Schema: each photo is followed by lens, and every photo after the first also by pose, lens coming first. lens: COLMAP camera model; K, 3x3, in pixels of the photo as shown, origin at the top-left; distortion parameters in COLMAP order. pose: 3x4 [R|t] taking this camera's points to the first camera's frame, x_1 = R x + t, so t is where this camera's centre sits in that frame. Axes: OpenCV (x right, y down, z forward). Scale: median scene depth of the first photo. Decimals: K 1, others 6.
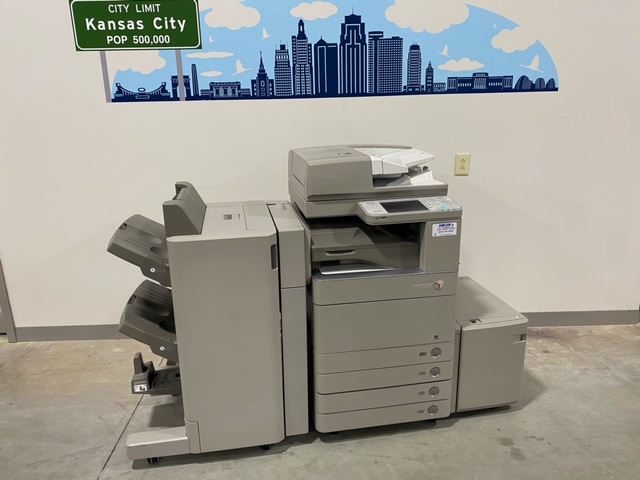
lens RADIAL K [[486.0, 0, 318.0], [0, 486.0, 235.9], [0, 0, 1]] dist [0.013862, 0.001904]
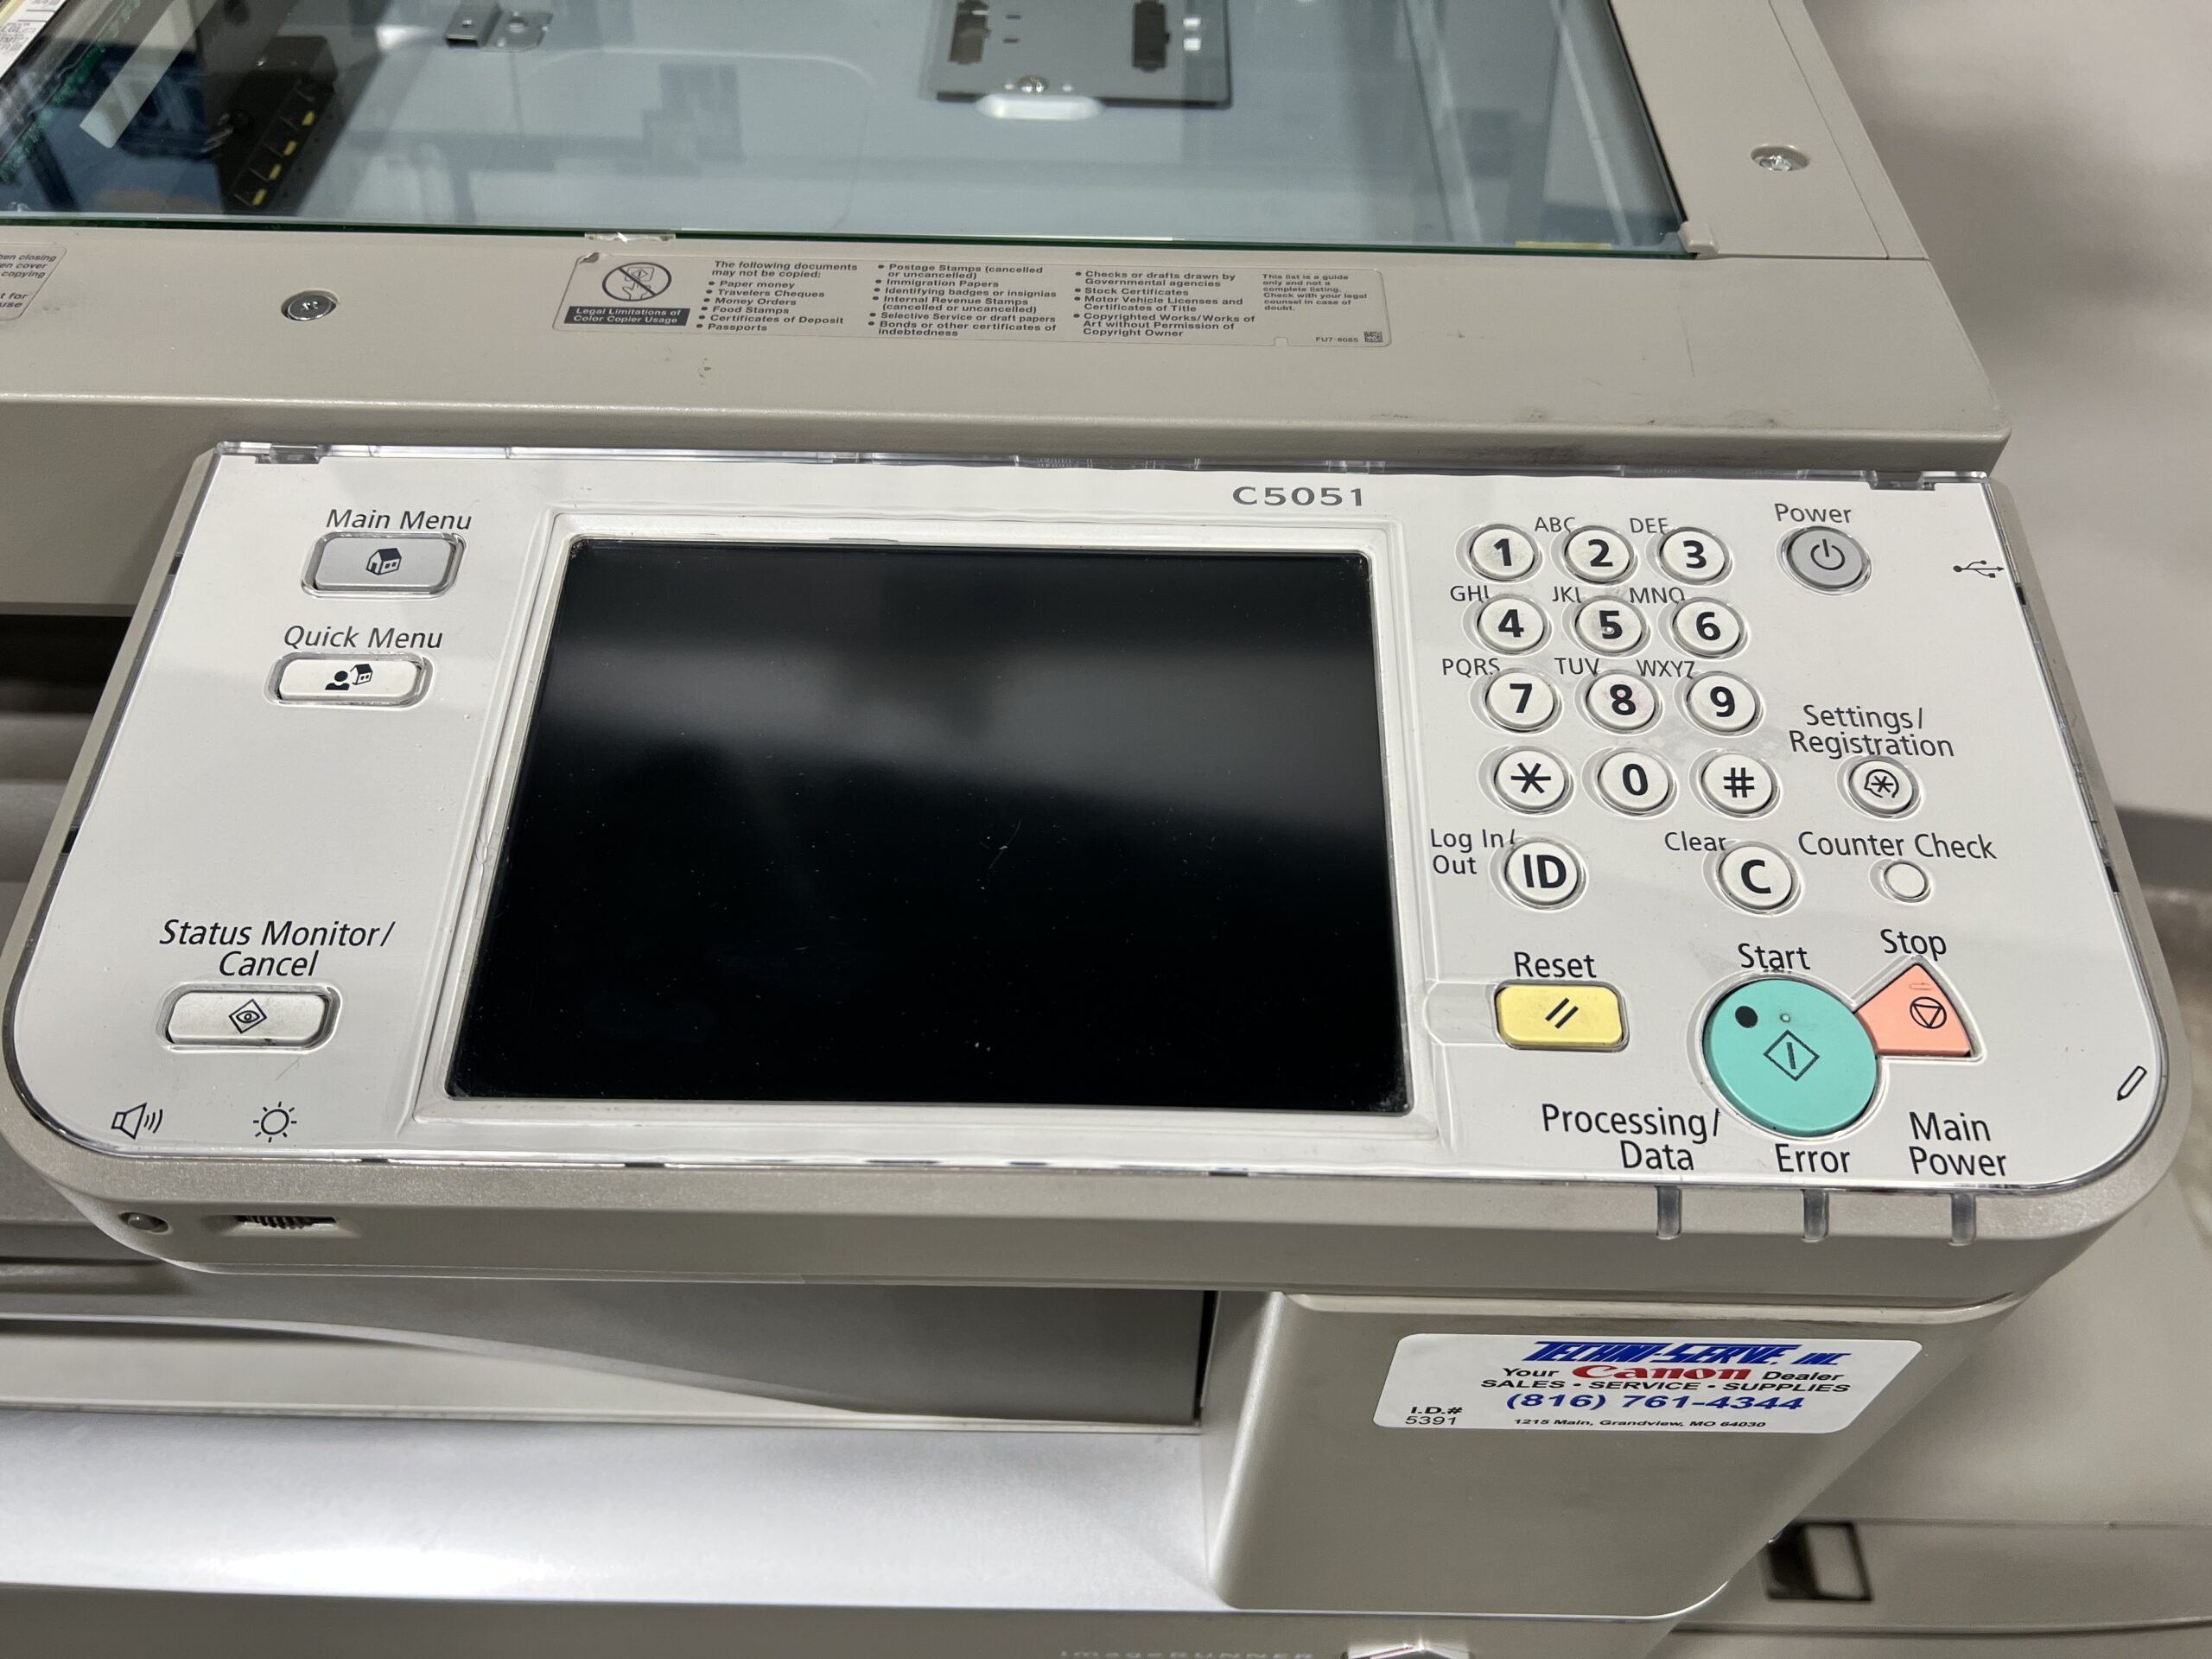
lens RADIAL K [[1705.0, 0, 1106.0], [0, 1705.0, 829.5], [0, 0, 1]] dist [0.038313, -0.004966]
pose [[0.979583, 0.172266, -0.103645, 0.188172], [-0.079398, 0.805126, 0.587765, -0.142405], [0.184699, -0.567535, 0.802365, 0.771951]]
